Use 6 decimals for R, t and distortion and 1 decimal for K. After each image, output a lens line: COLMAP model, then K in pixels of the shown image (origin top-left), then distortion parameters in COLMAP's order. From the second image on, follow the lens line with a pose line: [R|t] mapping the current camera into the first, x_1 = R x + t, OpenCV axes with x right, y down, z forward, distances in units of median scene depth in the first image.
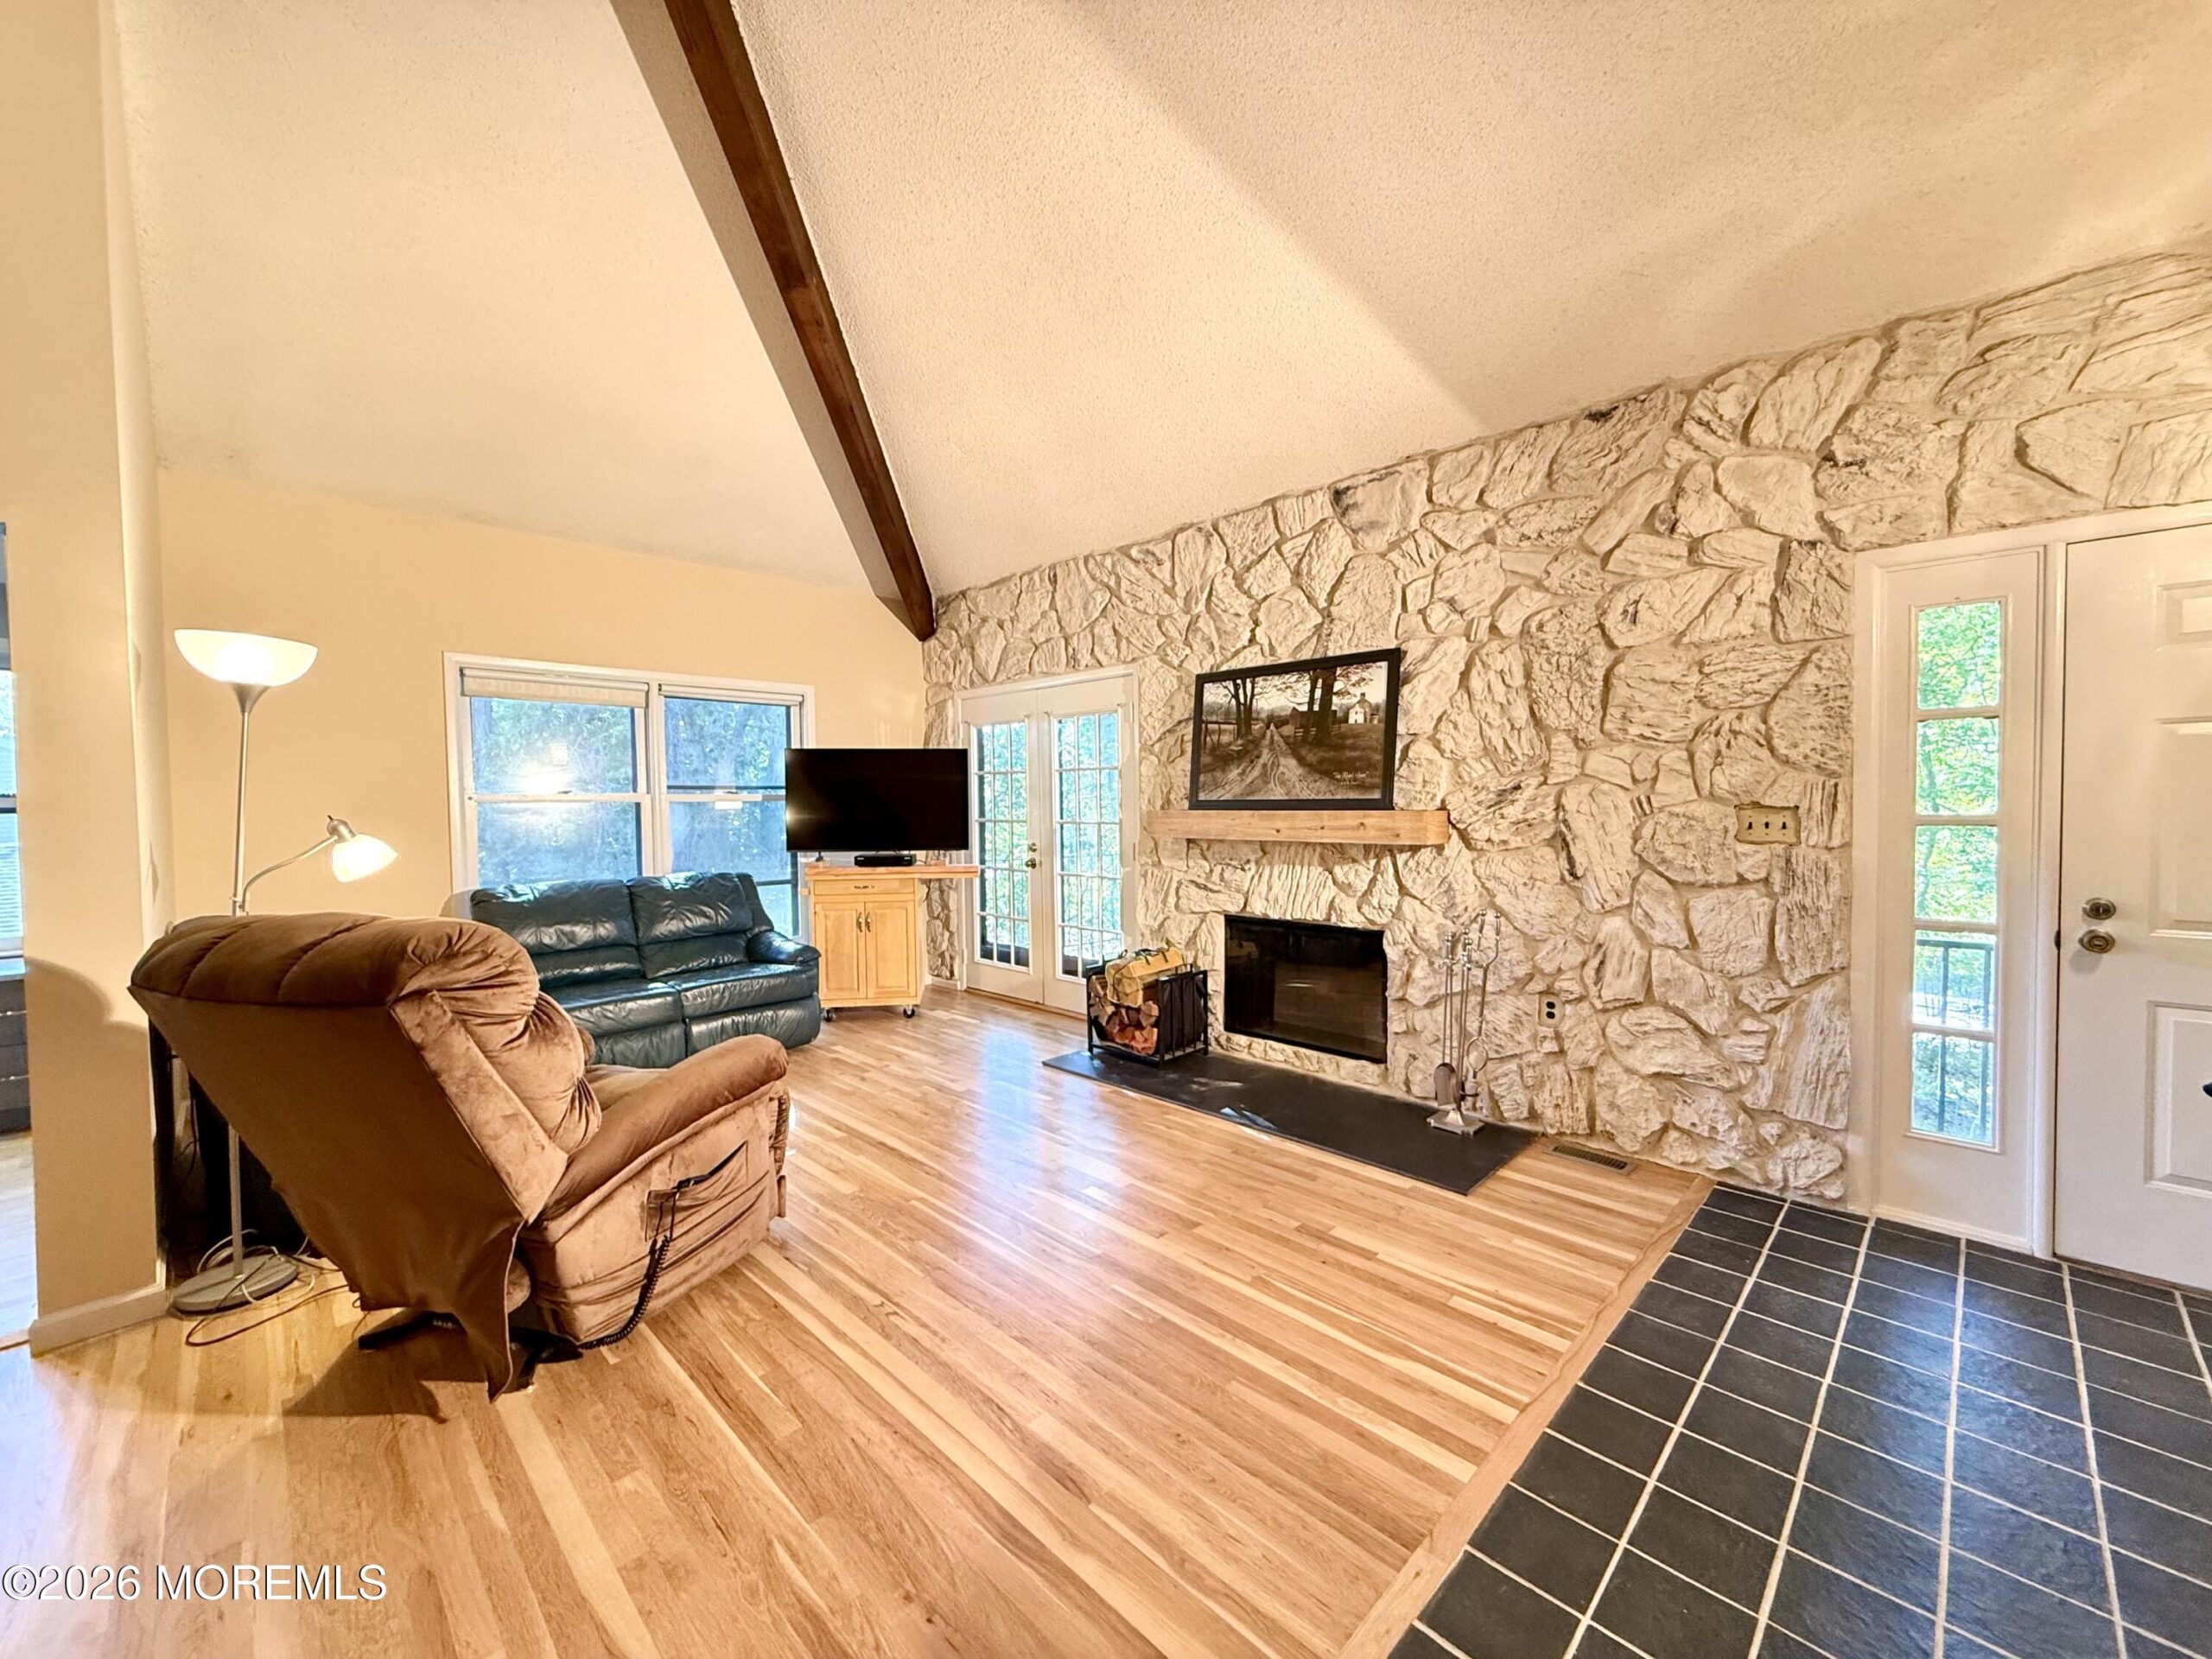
lens RADIAL K [[881.3, 0, 1102.2], [0, 881.3, 833.6], [0, 0, 1]] dist [0.000413, 0.000060]
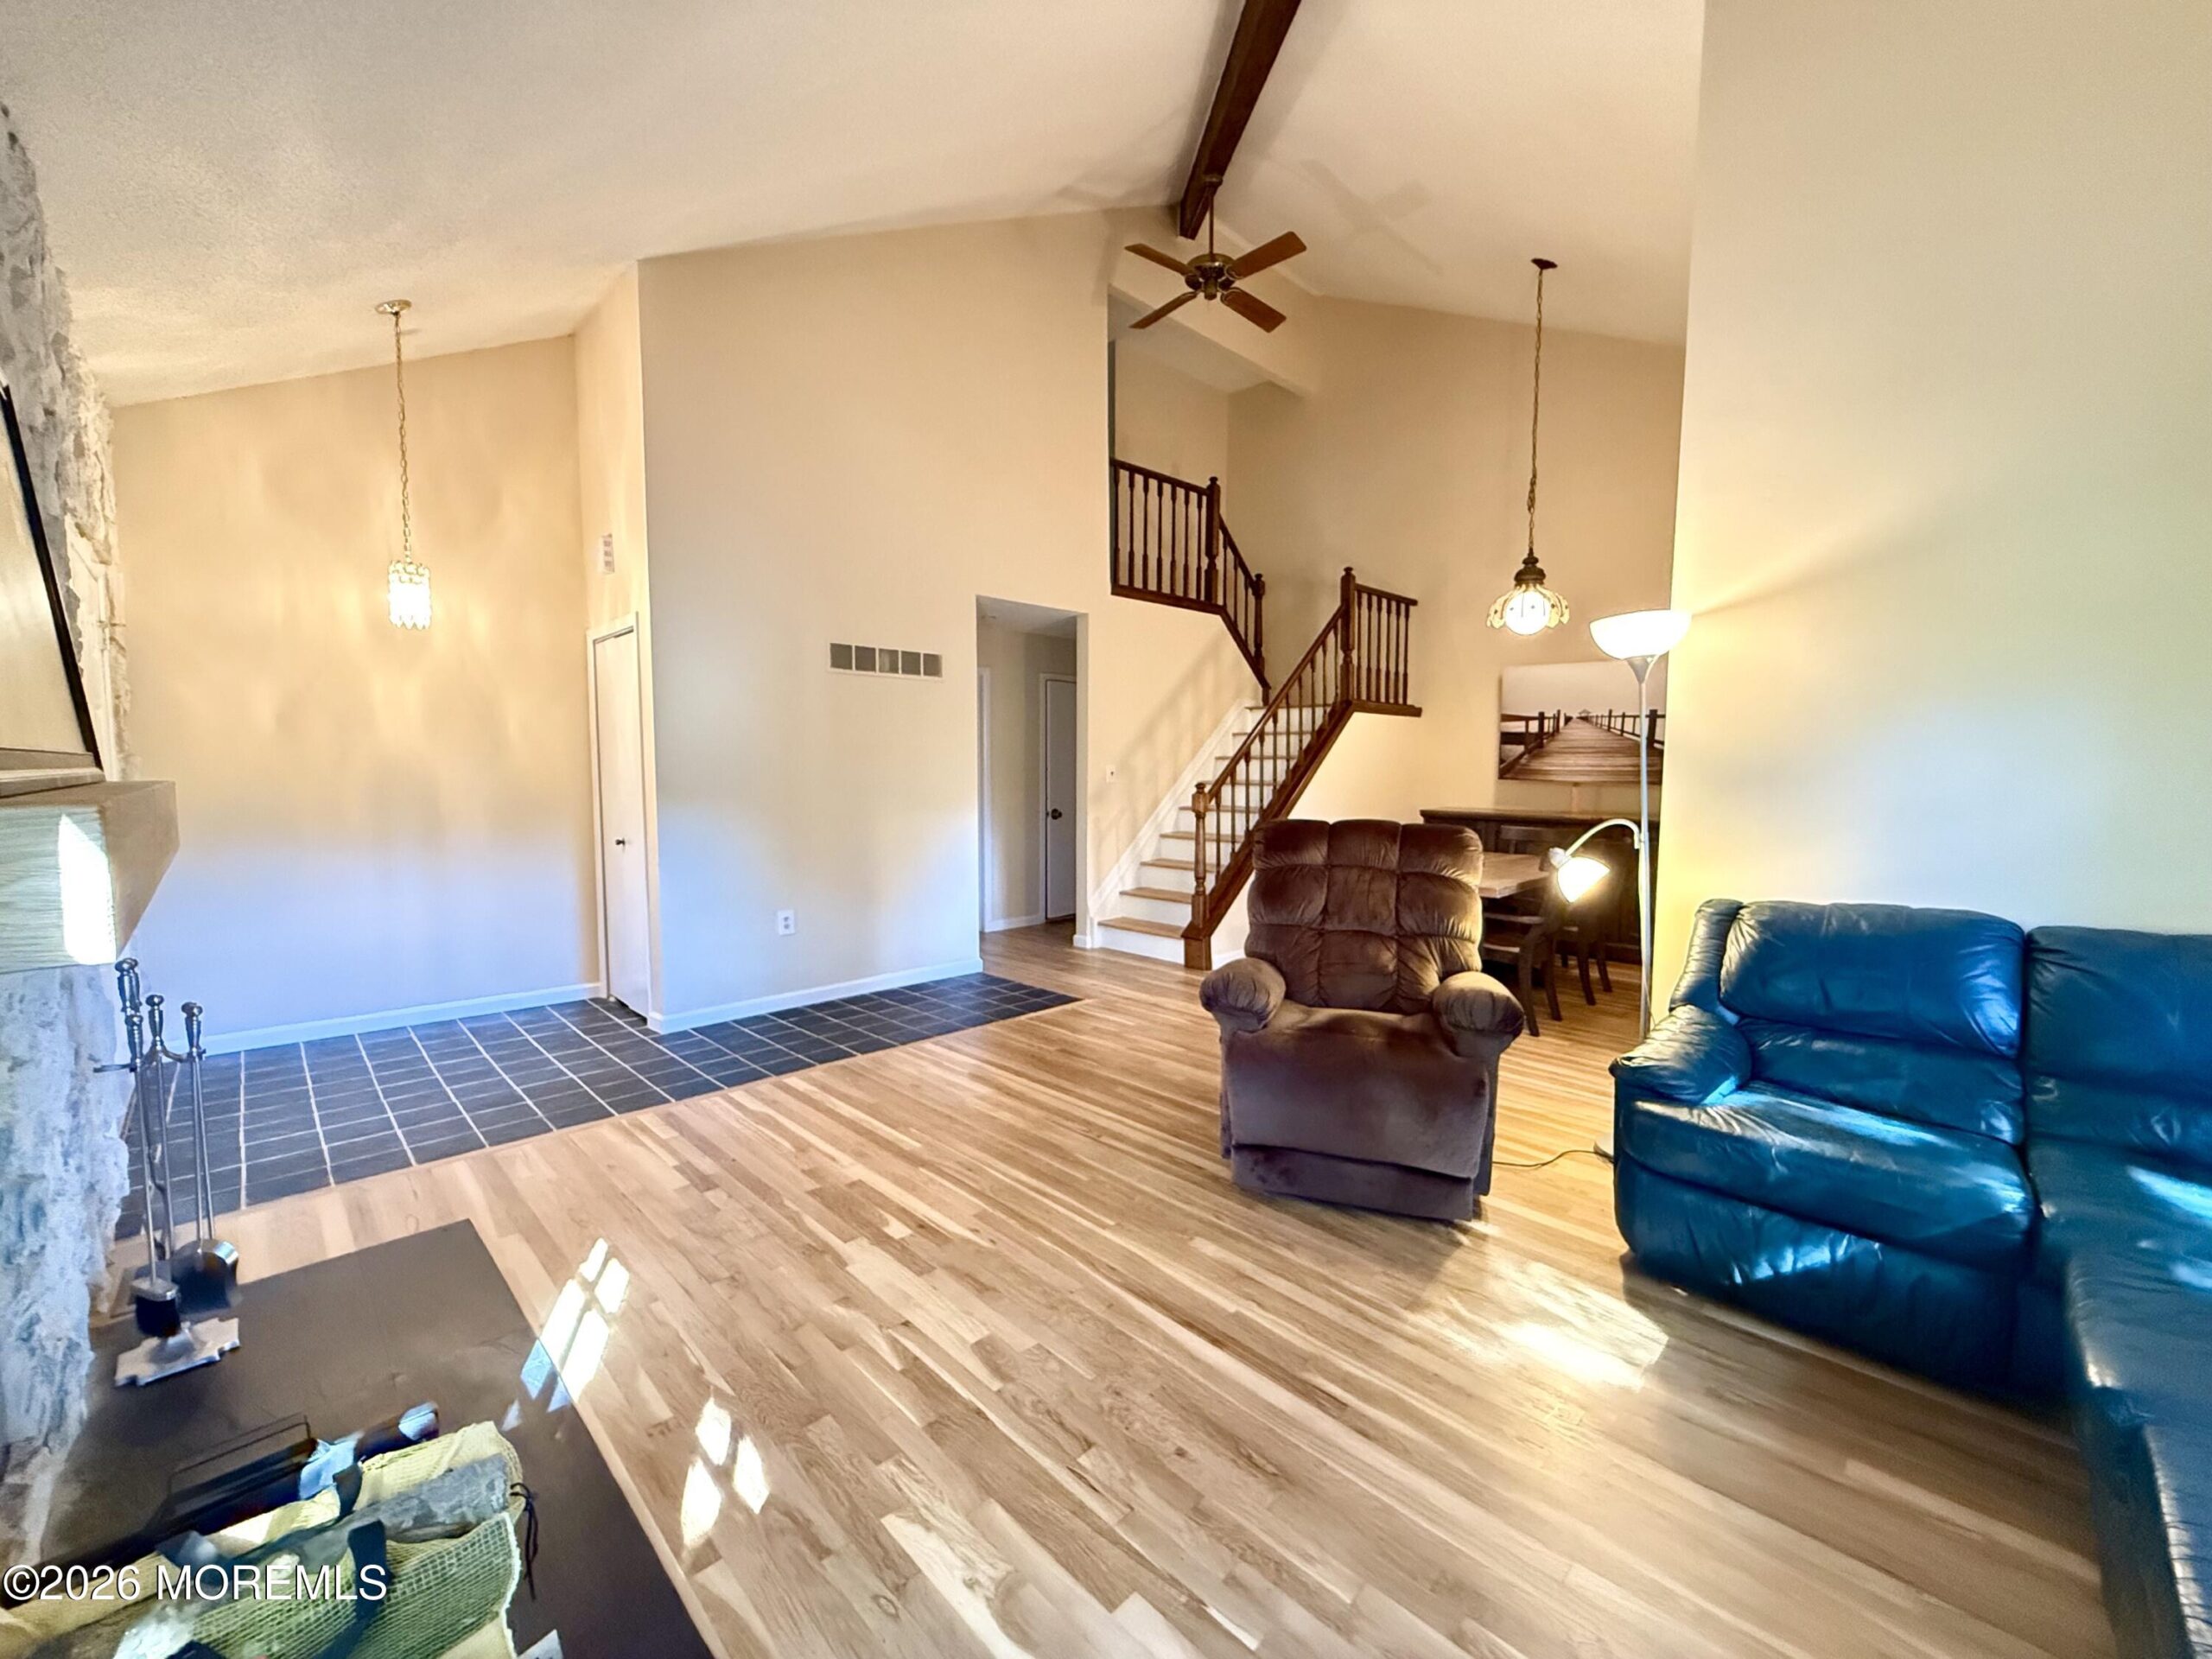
lens RADIAL K [[881.3, 0, 1096.8], [0, 881.3, 829.6], [0, 0, 1]] dist [0.000413, 0.000060]
pose [[-0.999911, 0.008025, 0.010653, -0.175900], [0.009128, 0.994126, 0.107844, -0.048246], [-0.009725, 0.107932, -0.994111, 1.507479]]
